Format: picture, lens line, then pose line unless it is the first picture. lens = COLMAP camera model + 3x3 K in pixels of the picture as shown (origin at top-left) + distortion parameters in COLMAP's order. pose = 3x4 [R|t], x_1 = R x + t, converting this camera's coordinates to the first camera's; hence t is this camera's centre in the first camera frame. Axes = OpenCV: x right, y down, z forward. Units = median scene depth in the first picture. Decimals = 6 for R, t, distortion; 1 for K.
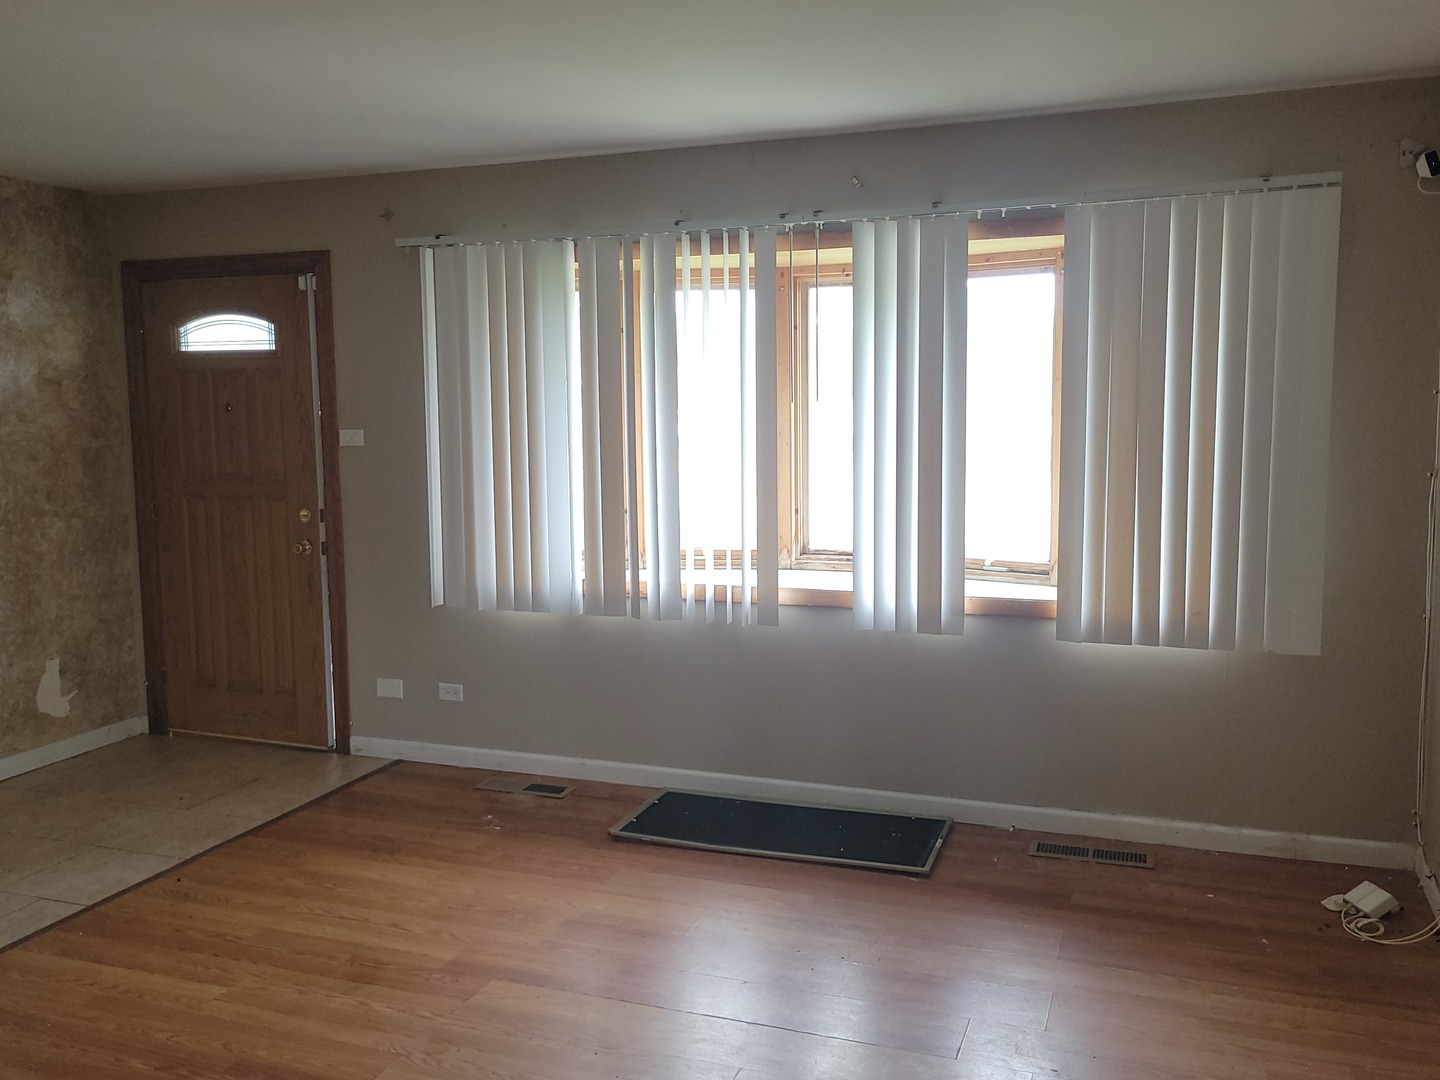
lens RADIAL K [[1167.4, 0, 720.0], [0, 1167.4, 540.0], [0, 0, 1]] dist [0.041842, 0.003699]
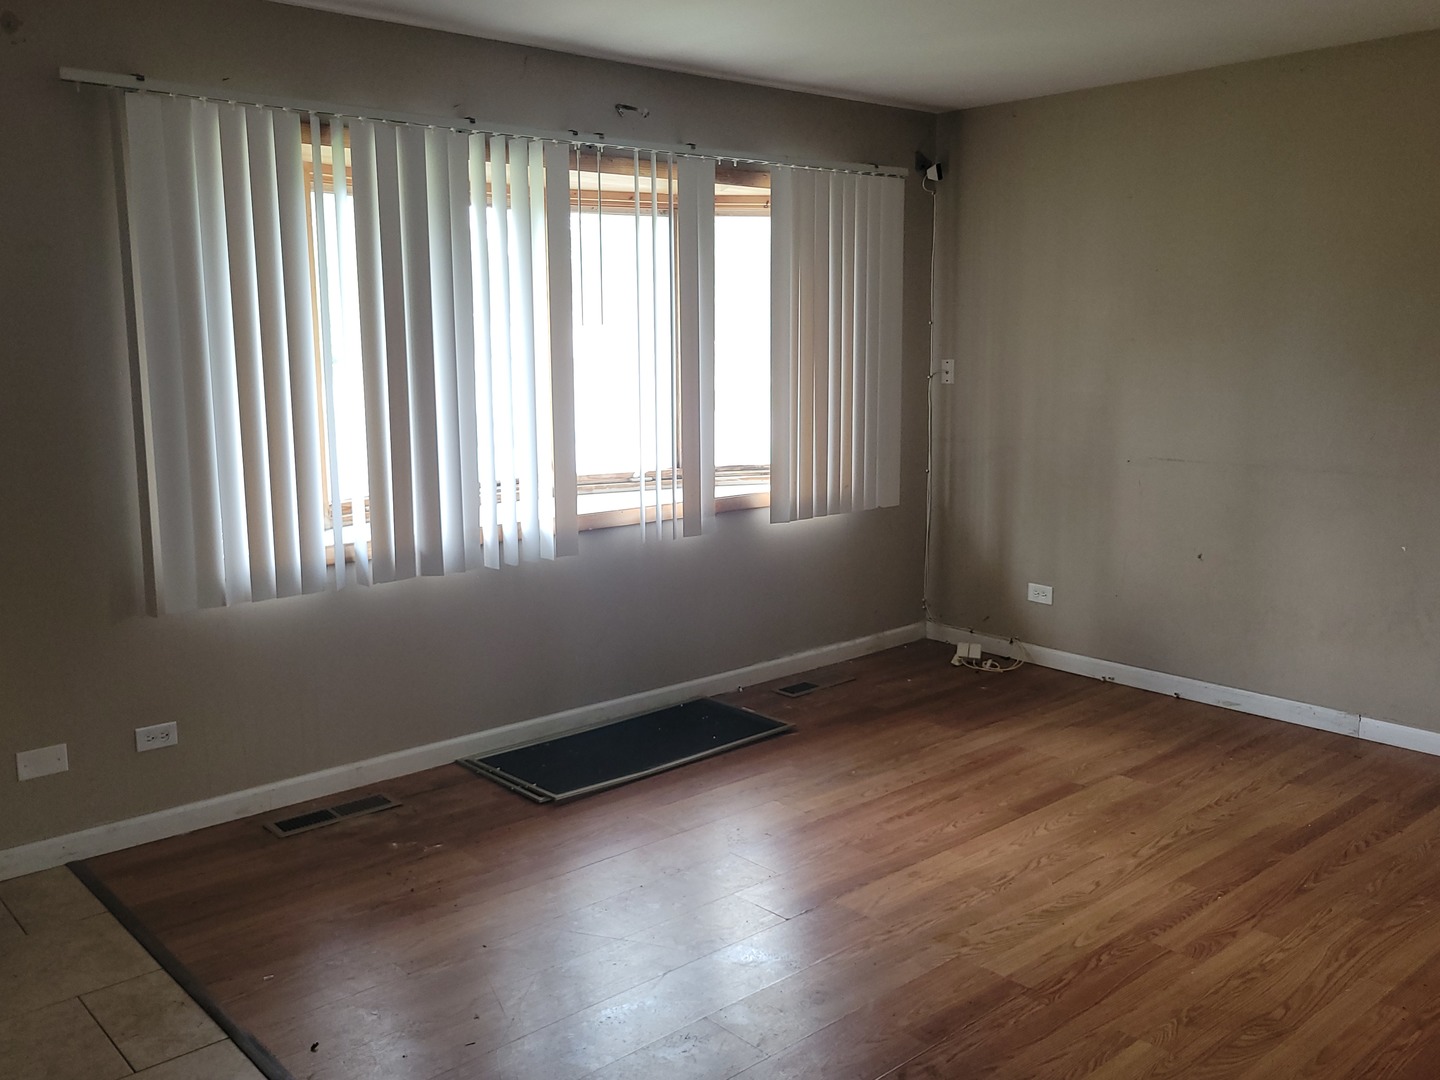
lens RADIAL K [[1261.7, 0, 719.6], [0, 1261.7, 516.6], [0, 0, 1]] dist [0.048202, -0.003256]
pose [[0.482907, -0.129204, 0.866088, -0.860792], [0.091119, 0.991100, 0.097048, -0.053086], [-0.870918, 0.032052, 0.490382, 0.396513]]
